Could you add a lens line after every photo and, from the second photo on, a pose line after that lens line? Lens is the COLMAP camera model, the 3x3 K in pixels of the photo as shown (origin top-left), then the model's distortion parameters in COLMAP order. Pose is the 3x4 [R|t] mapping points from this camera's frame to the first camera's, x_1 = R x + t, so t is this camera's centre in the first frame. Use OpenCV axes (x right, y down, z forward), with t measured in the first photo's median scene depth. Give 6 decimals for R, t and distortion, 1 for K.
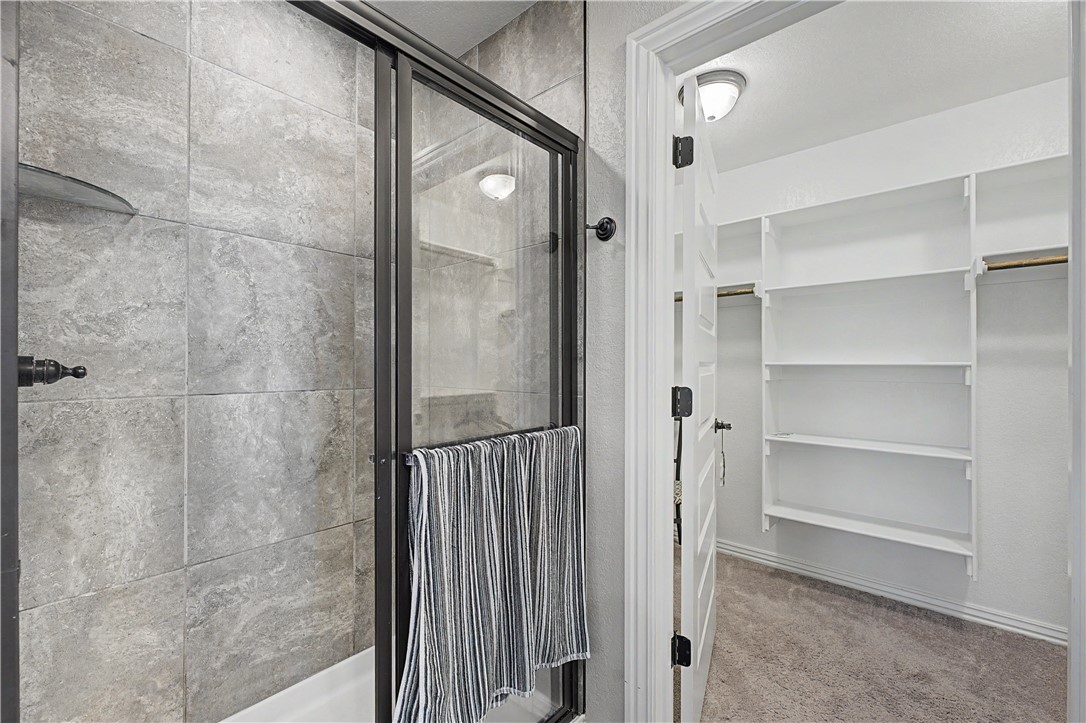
lens RADIAL K [[451.1, 0, 539.7], [0, 451.1, 366.8], [0, 0, 1]] dist [0.000290, -0.000304]
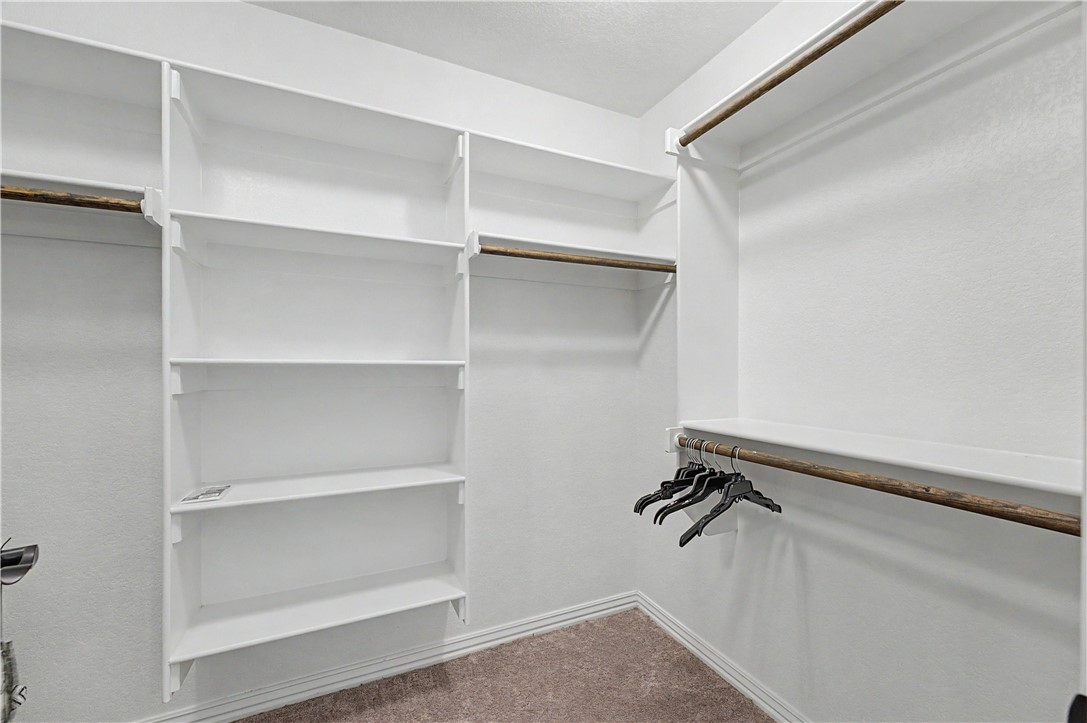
lens RADIAL K [[442.7, 0, 547.1], [0, 442.7, 358.0], [0, 0, 1]] dist [-0.000625, 0.000297]
pose [[0.392061, -0.006107, 0.919919, 0.255235], [-0.008178, 0.999915, 0.010123, -0.024203], [-0.919903, -0.011492, 0.391977, 0.509526]]
